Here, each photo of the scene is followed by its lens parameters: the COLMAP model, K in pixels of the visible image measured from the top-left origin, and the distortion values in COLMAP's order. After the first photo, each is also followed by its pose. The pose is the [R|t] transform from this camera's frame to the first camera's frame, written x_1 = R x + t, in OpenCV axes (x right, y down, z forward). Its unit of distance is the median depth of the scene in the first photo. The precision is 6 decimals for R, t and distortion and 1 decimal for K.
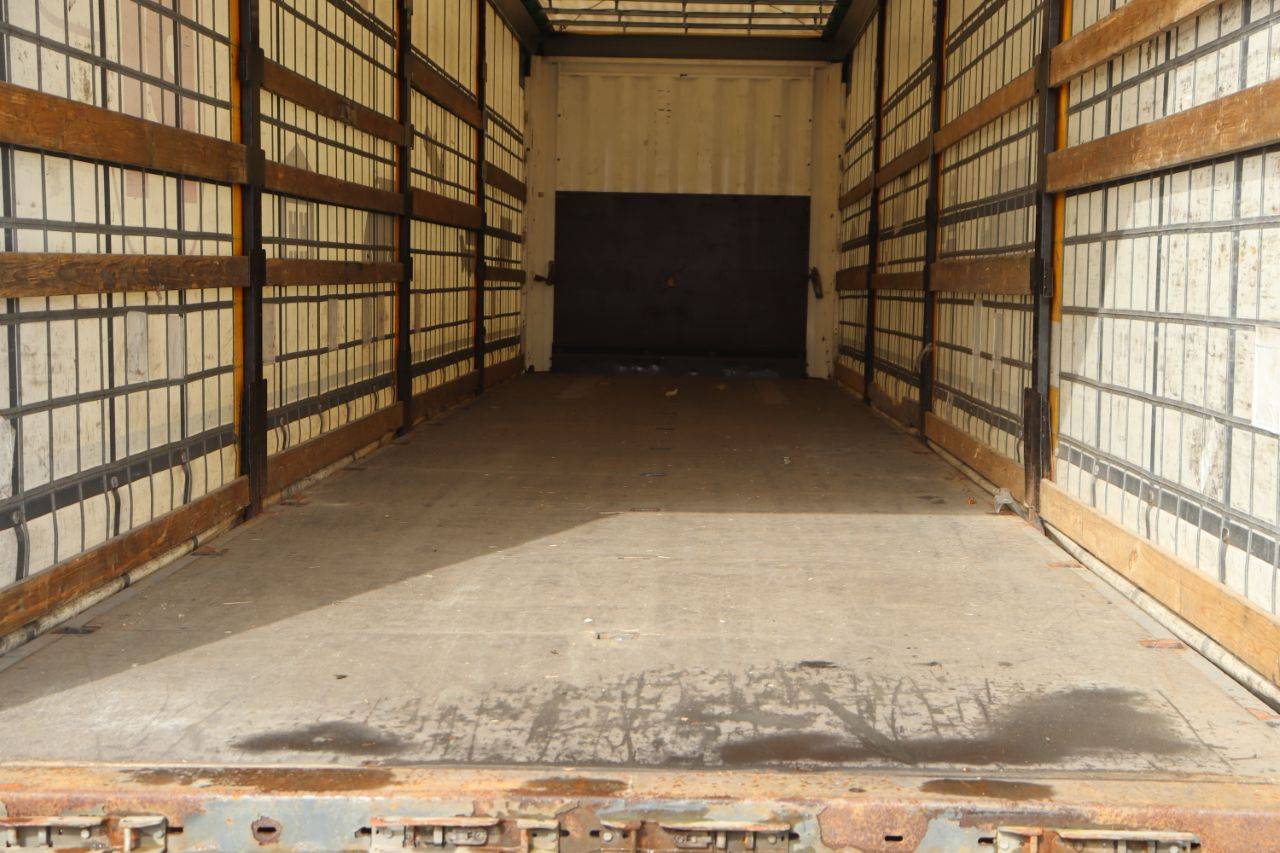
lens RADIAL K [[2093.4, 0, 637.7], [0, 2093.4, 429.0], [0, 0, 1]] dist [0.183491, 0.000000]
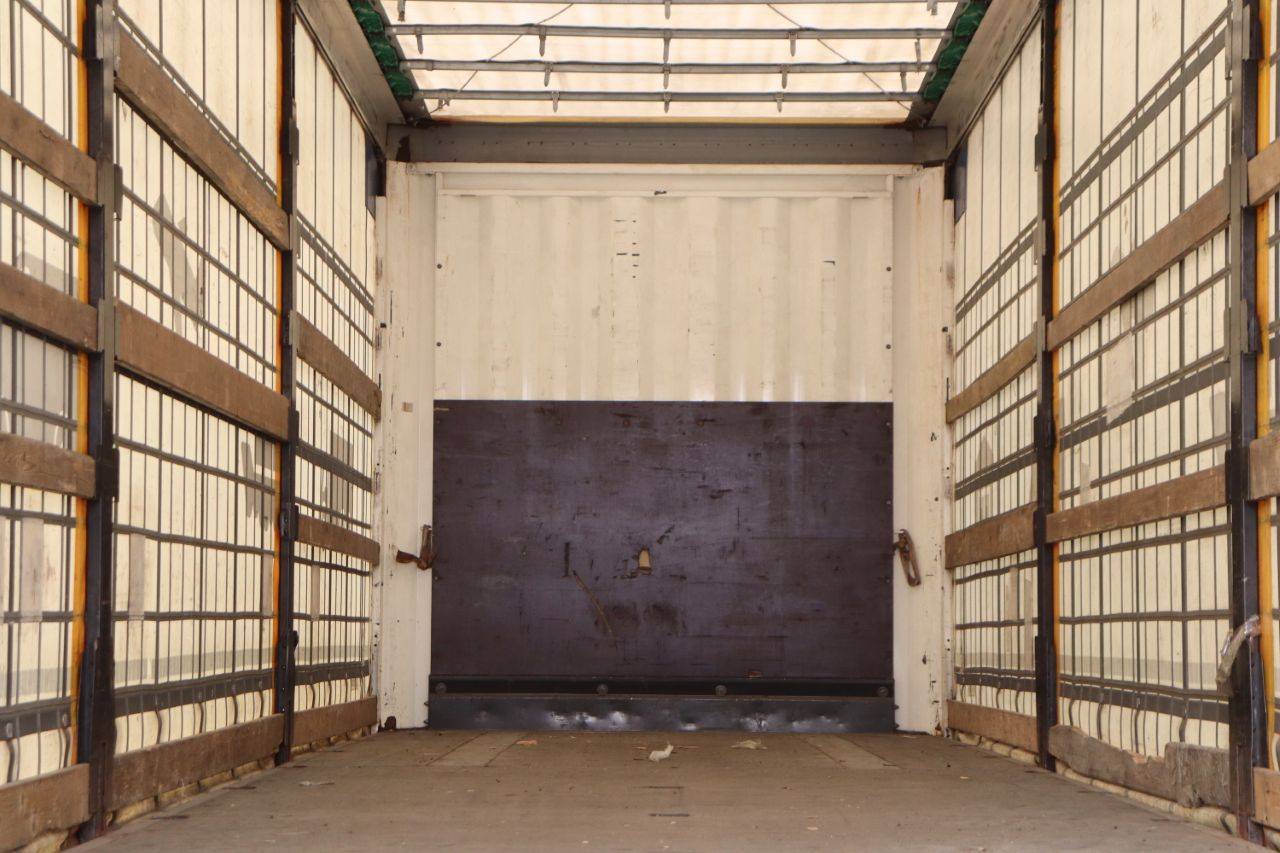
lens RADIAL K [[3118.6, 0, 649.8], [0, 3118.6, 439.6], [0, 0, 1]] dist [0.492123, 0.000000]
pose [[0.999462, -0.014124, 0.029618, -0.009676], [0.017829, 0.991508, -0.128821, 0.006243], [-0.027547, 0.129279, 0.991226, 0.261314]]
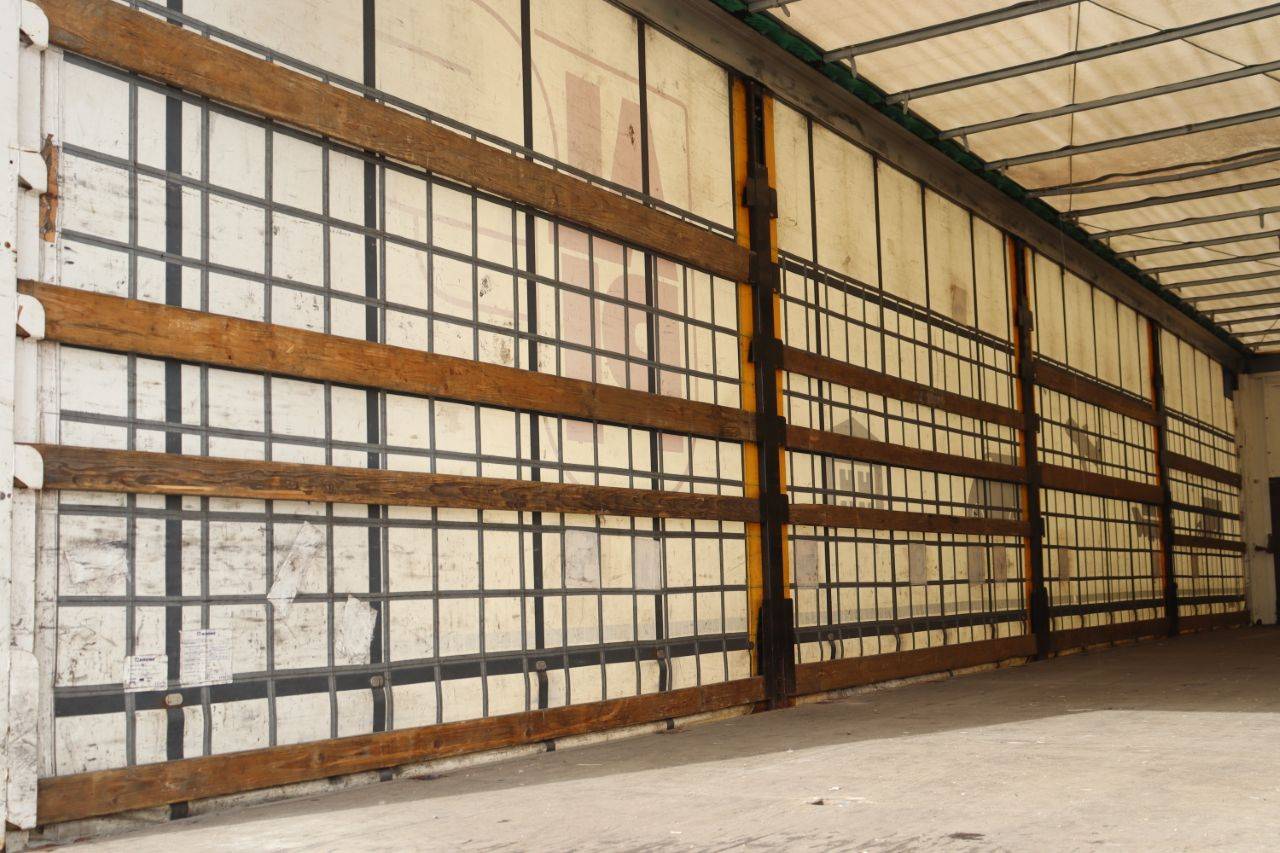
lens RADIAL K [[1437.3, 0, 635.6], [0, 1437.3, 424.3], [0, 0, 1]] dist [-0.023889, 0.000000]
pose [[0.857929, -0.096012, -0.504718, 0.100872], [0.000695, 0.982599, -0.185738, 0.018122], [0.513769, 0.158999, 0.843066, 0.127093]]
